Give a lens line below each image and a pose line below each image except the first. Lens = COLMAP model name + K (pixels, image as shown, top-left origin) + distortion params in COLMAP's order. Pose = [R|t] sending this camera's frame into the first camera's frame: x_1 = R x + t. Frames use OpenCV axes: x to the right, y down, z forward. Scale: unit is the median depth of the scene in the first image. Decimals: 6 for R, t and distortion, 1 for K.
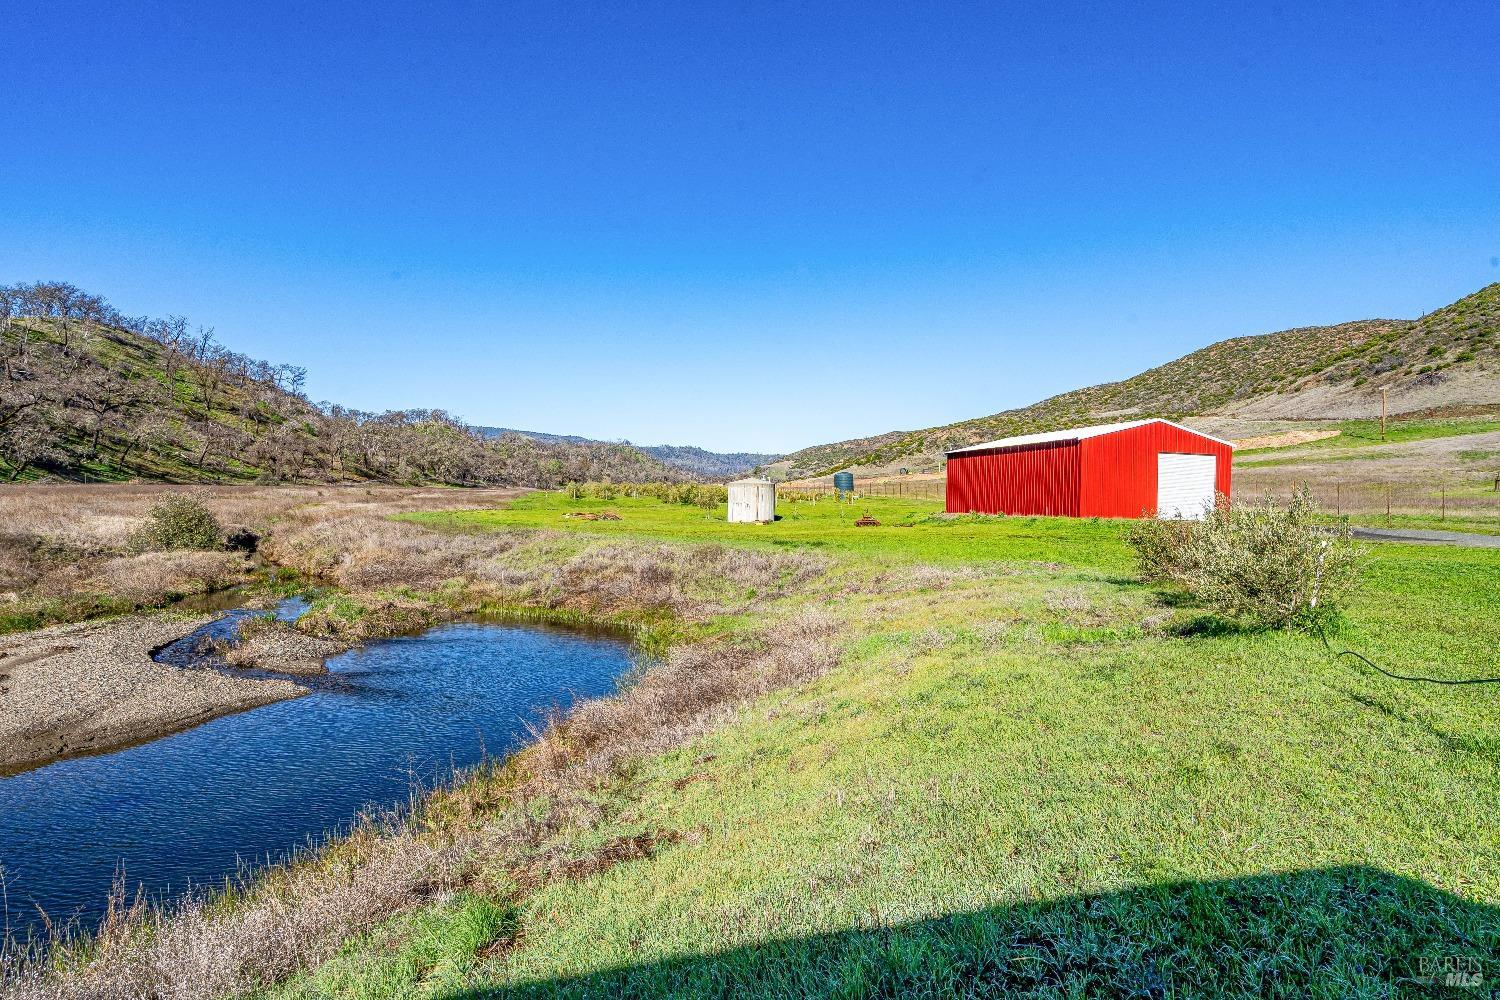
lens RADIAL K [[781.8, 0, 750.0], [0, 781.8, 500.0], [0, 0, 1]] dist [0.003524, -0.000090]
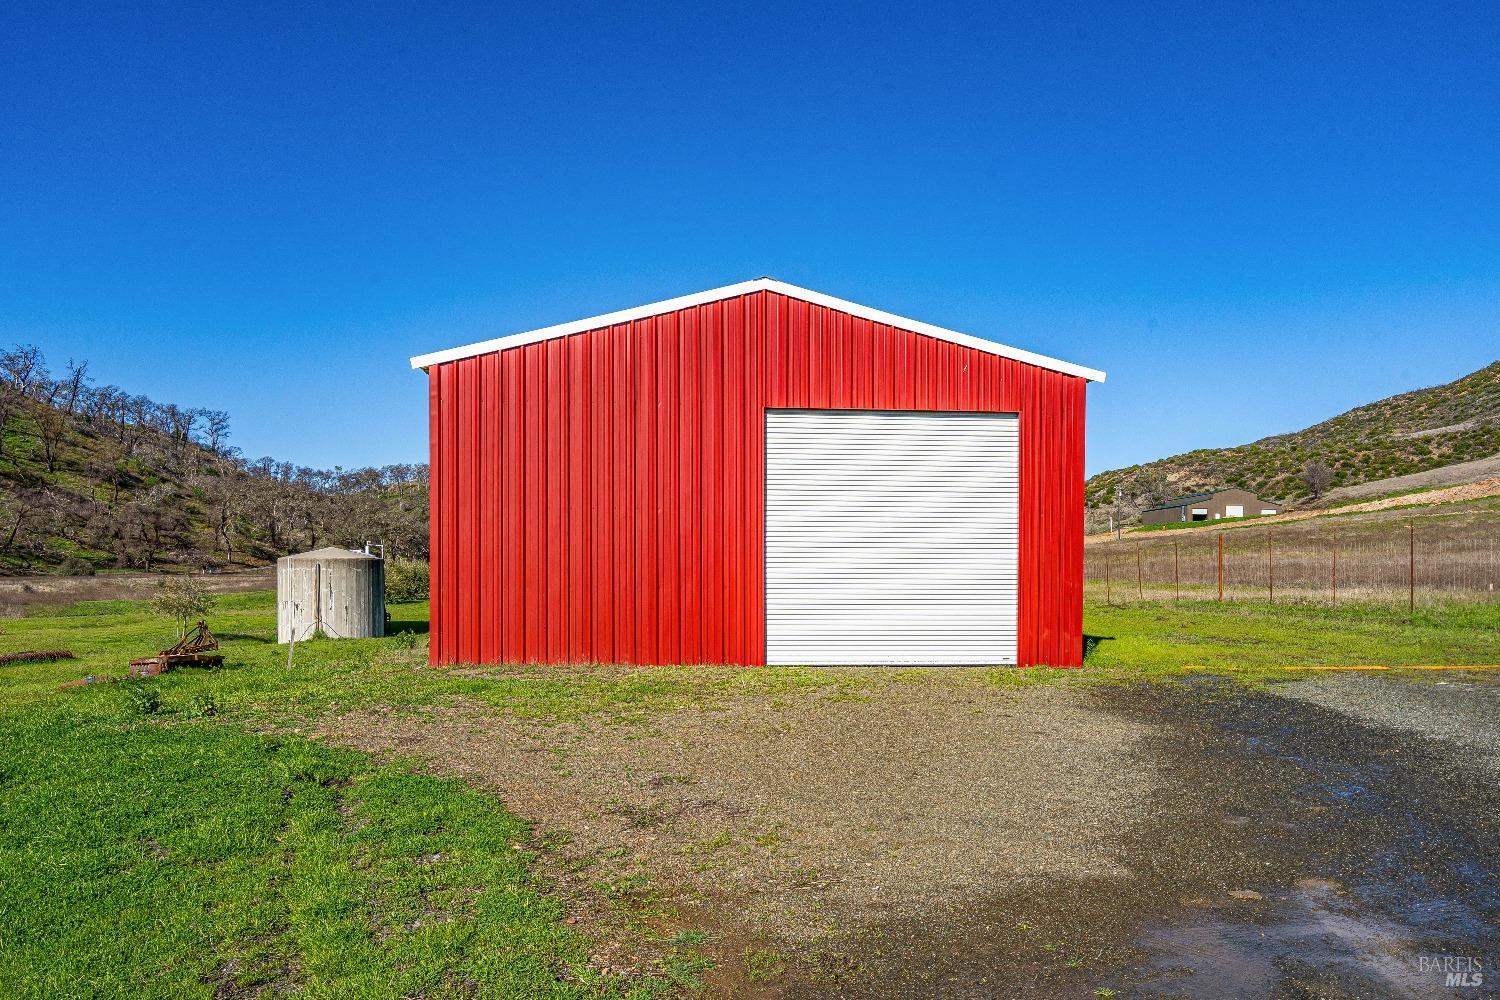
lens RADIAL K [[1075.8, 0, 751.4], [0, 1075.8, 586.1], [0, 0, 1]] dist [0.006191, 0.002007]
pose [[0.988632, -0.017773, -0.149301, 0.090853], [0.018477, 0.999824, 0.003326, -0.000465], [0.149216, -0.006047, 0.988786, 0.102751]]
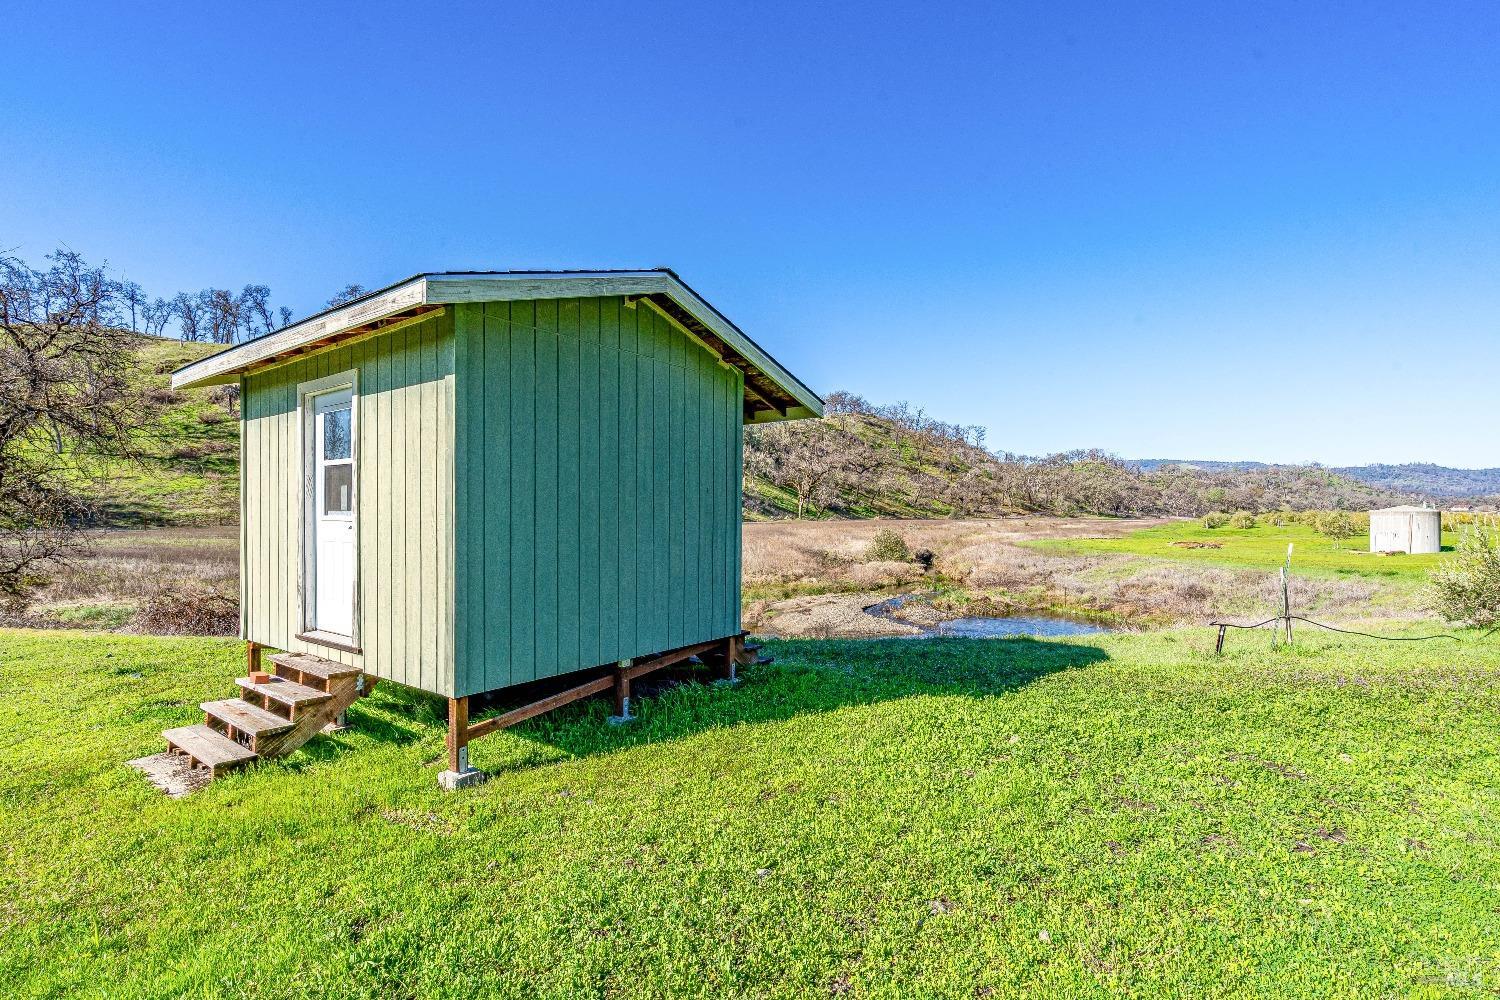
lens RADIAL K [[680.6, 0, 751.2], [0, 680.6, 527.6], [0, 0, 1]] dist [0.000479, 0.000177]
pose [[0.656341, -0.004666, -0.754450, 0.026082], [0.003049, 0.999989, -0.003532, -0.000509], [0.754458, 0.000018, 0.656348, -0.025908]]
